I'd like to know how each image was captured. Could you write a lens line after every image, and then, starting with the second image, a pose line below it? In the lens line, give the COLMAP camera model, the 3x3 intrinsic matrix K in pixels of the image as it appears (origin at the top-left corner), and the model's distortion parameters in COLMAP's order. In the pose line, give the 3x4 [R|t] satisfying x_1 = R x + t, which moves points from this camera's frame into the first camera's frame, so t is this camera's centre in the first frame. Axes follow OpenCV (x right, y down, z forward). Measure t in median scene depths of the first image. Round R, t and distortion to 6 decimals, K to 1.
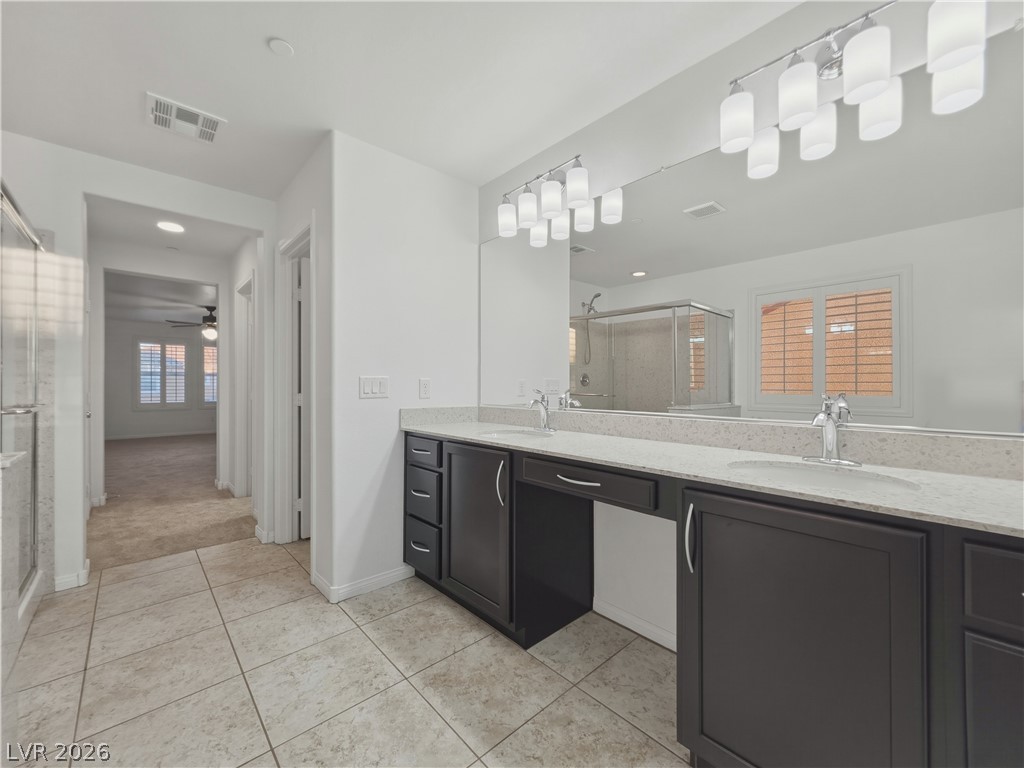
lens RADIAL K [[420.0, 0, 510.9], [0, 420.0, 379.4], [0, 0, 1]] dist [0.000265, 0.000285]
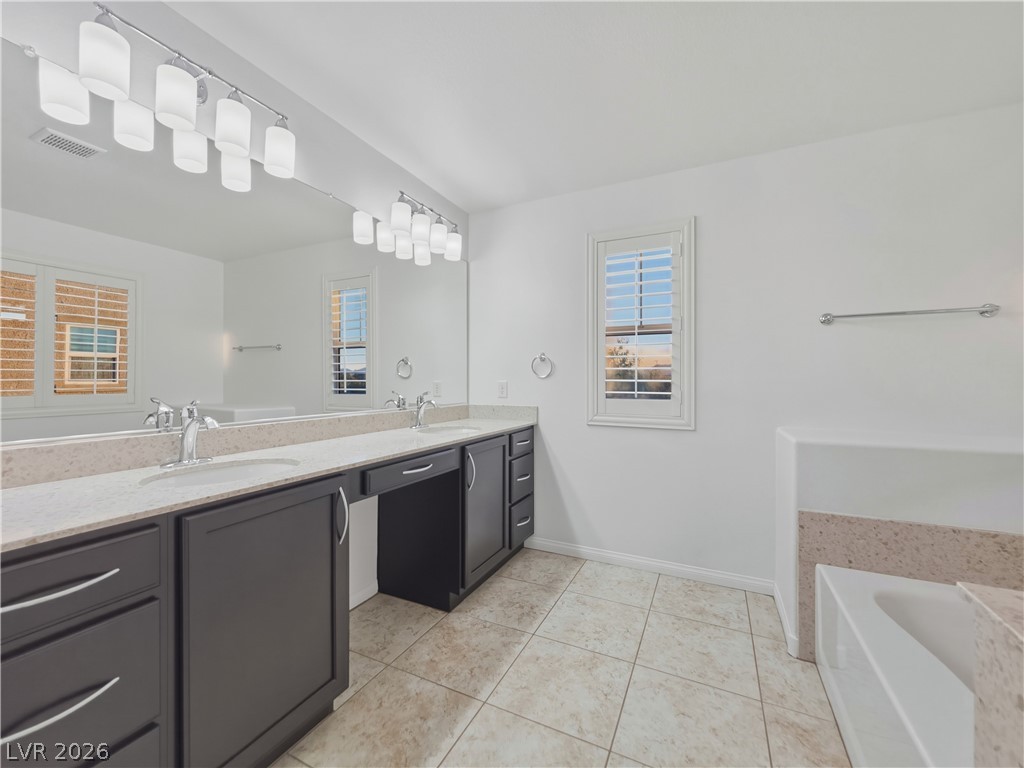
lens RADIAL K [[420.0, 0, 510.9], [0, 420.0, 379.4], [0, 0, 1]] dist [0.000265, 0.000285]
pose [[-0.374014, 0.000739, 0.927423, -0.687913], [-0.008323, 0.999957, -0.004154, -0.008297], [-0.927386, -0.009273, -0.373992, 0.786410]]
